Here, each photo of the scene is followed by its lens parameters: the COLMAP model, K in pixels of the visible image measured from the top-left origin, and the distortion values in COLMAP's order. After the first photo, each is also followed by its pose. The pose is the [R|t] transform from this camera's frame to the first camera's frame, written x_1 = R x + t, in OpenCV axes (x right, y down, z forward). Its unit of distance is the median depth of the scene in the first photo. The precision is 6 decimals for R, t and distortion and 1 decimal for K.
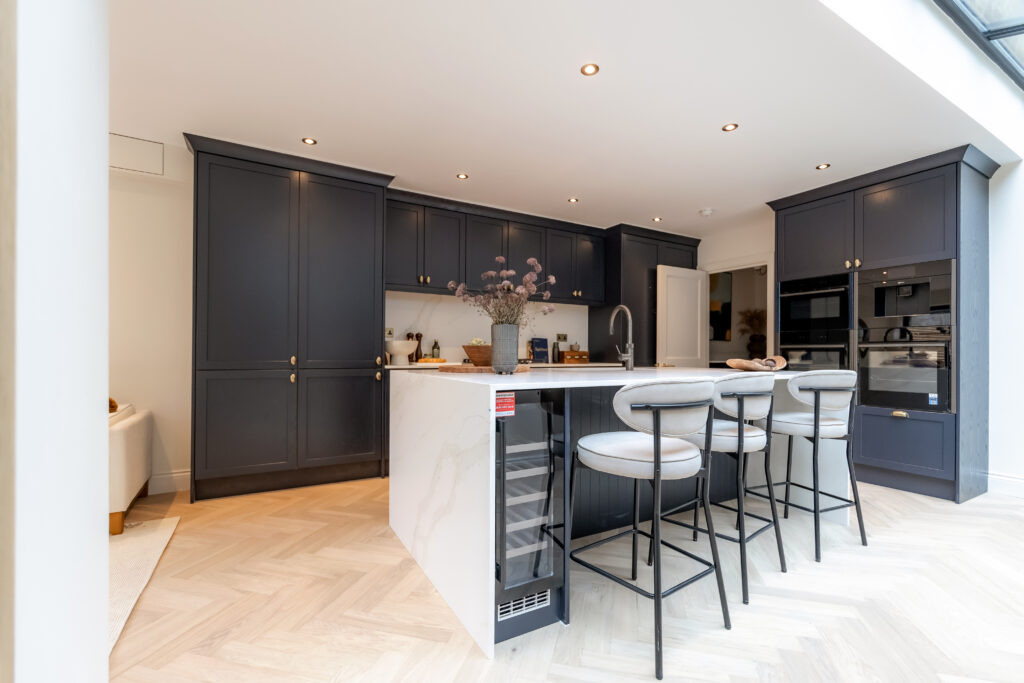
lens RADIAL K [[456.2, 0, 514.9], [0, 456.2, 350.2], [0, 0, 1]] dist [-0.001211, -0.000269]
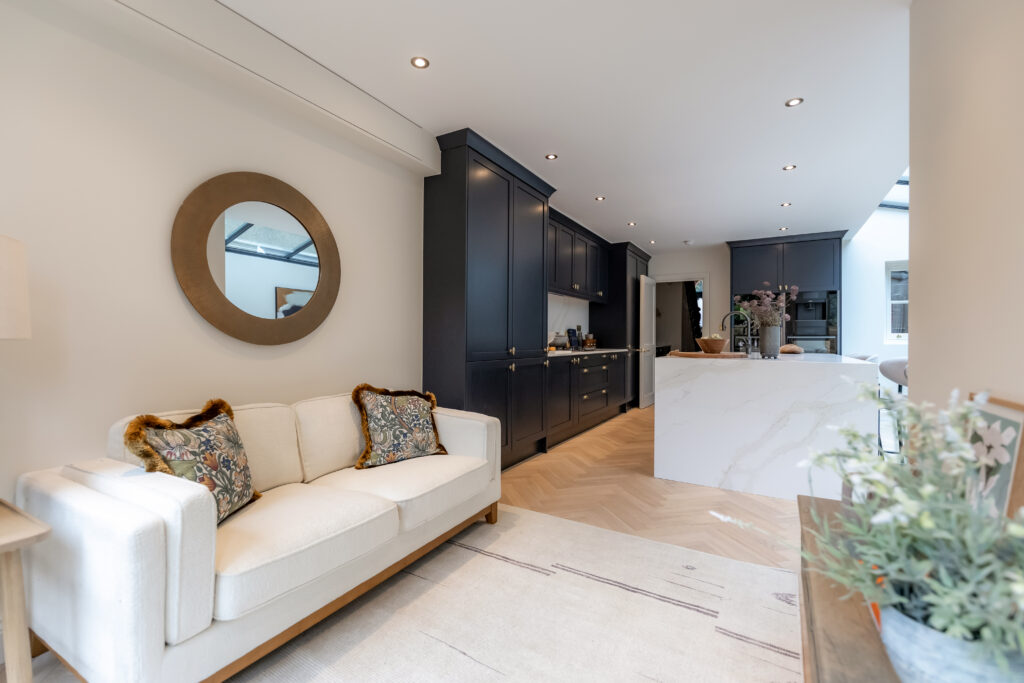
lens RADIAL K [[446.4, 0, 514.0], [0, 446.4, 337.0], [0, 0, 1]] dist [-0.000517, -0.000158]
pose [[0.868670, 0.000707, 0.495391, -1.058578], [-0.004737, 0.999965, 0.006880, -0.018487], [-0.495369, -0.008323, 0.868643, 0.083365]]
